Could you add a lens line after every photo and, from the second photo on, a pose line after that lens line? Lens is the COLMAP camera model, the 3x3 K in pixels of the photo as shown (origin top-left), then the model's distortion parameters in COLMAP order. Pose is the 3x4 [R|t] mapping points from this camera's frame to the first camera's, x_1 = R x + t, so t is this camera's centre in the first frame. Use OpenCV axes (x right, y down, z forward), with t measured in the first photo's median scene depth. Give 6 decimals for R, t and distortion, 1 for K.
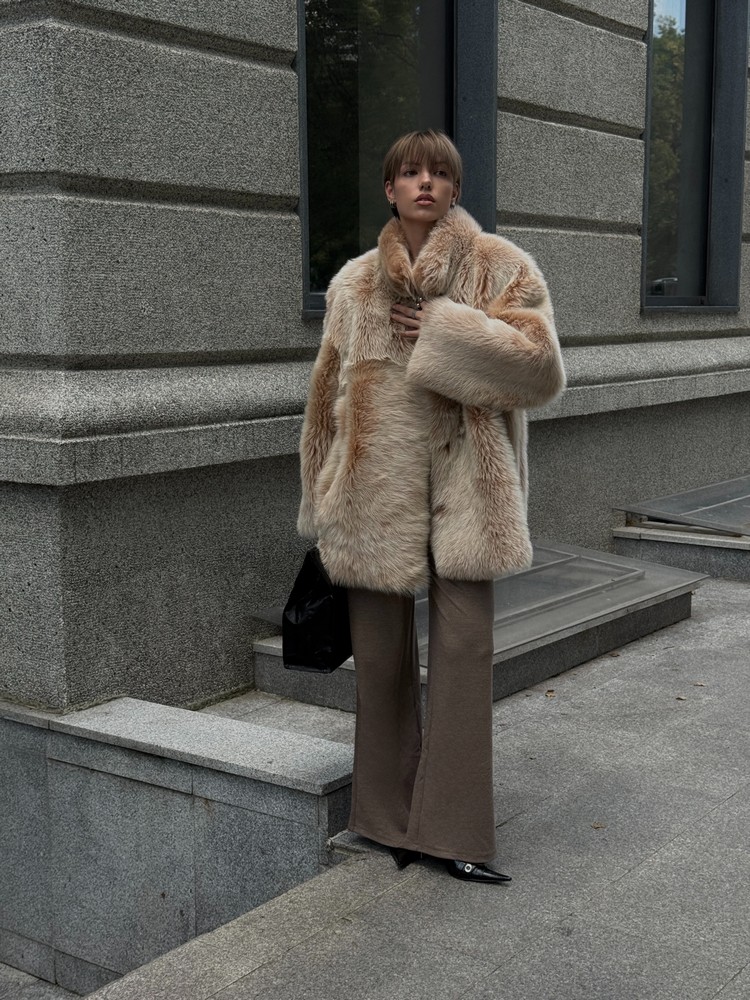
lens RADIAL K [[1389.3, 0, 383.6], [0, 1389.3, 507.8], [0, 0, 1]] dist [0.194083, -0.431802]
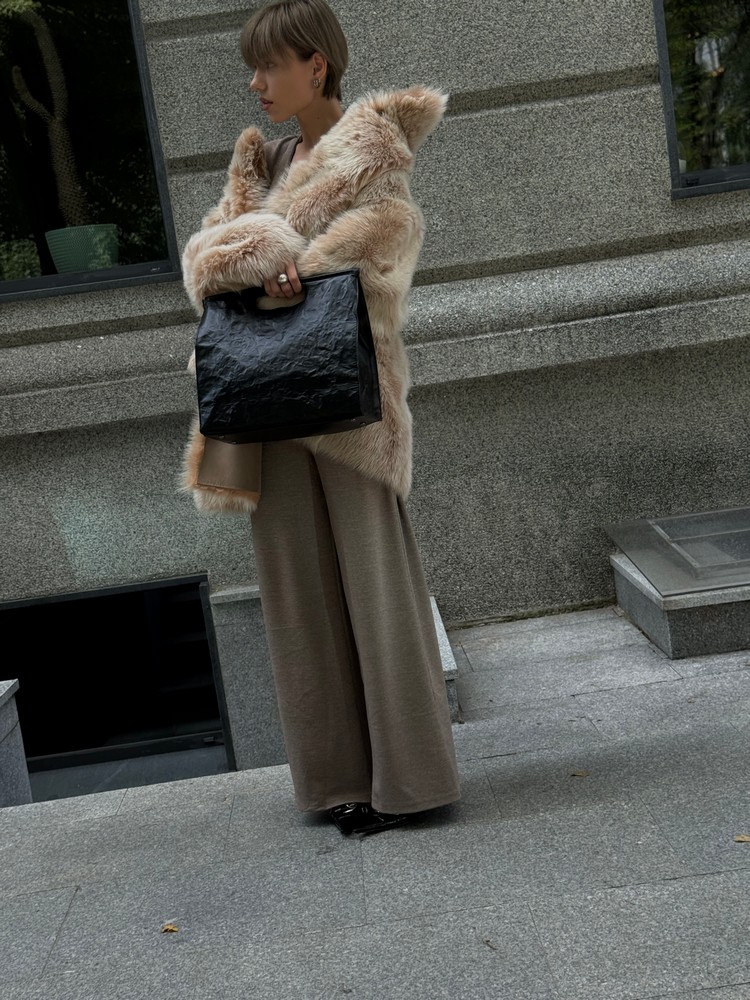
lens RADIAL K [[1389.3, 0, 383.6], [0, 1389.3, 507.8], [0, 0, 1]] dist [0.194083, -0.431802]
pose [[0.614653, 0.023993, -0.788432, 0.617902], [0.026613, 0.998337, 0.051128, 0.012795], [0.788348, -0.052409, 0.612993, 0.323176]]
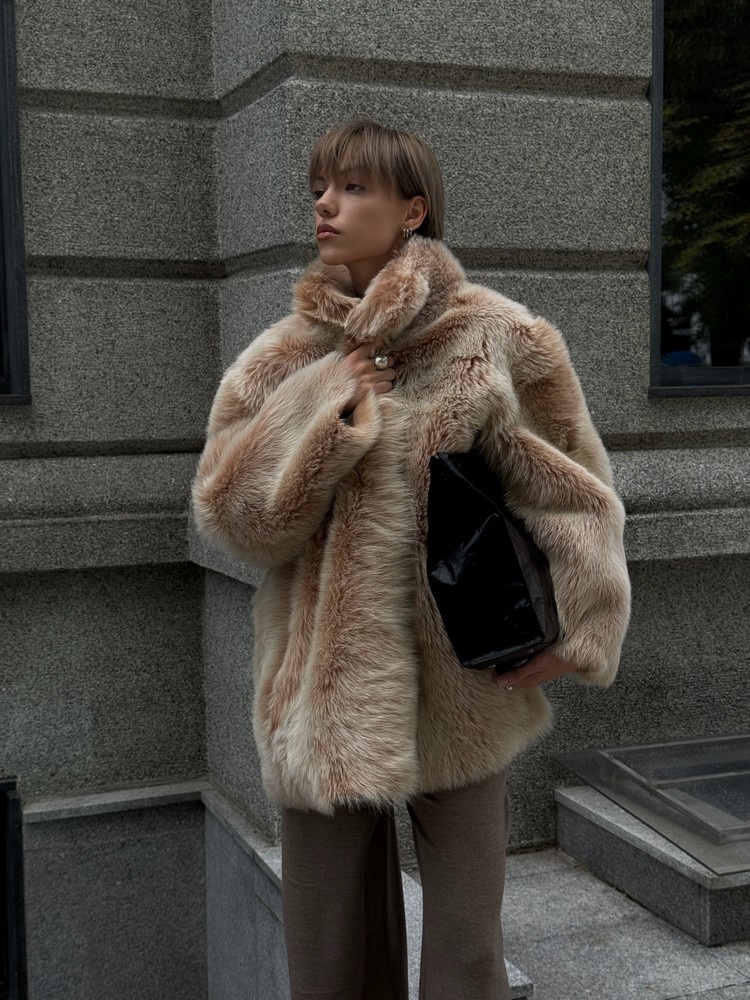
lens RADIAL K [[1398.5, 0, 389.0], [0, 1398.5, 503.2], [0, 0, 1]] dist [0.189406, -0.420419]
pose [[0.847180, 0.035771, -0.530101, 0.284209], [-0.063274, 0.997423, -0.033816, -0.040984], [0.527525, 0.062189, 0.847260, 0.254361]]
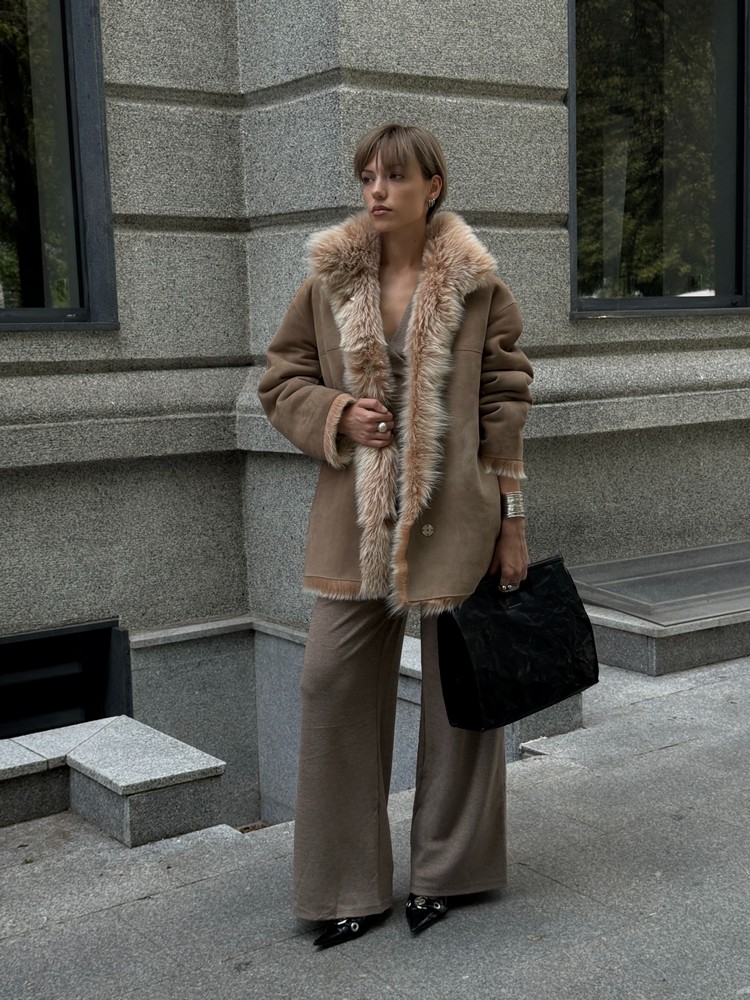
lens RADIAL K [[1398.5, 0, 389.0], [0, 1398.5, 503.2], [0, 0, 1]] dist [0.189406, -0.420419]
pose [[0.949010, 0.014852, -0.314896, 0.187583], [-0.019820, 0.999724, -0.012582, 0.036741], [0.314622, 0.018182, 0.949043, -0.155942]]
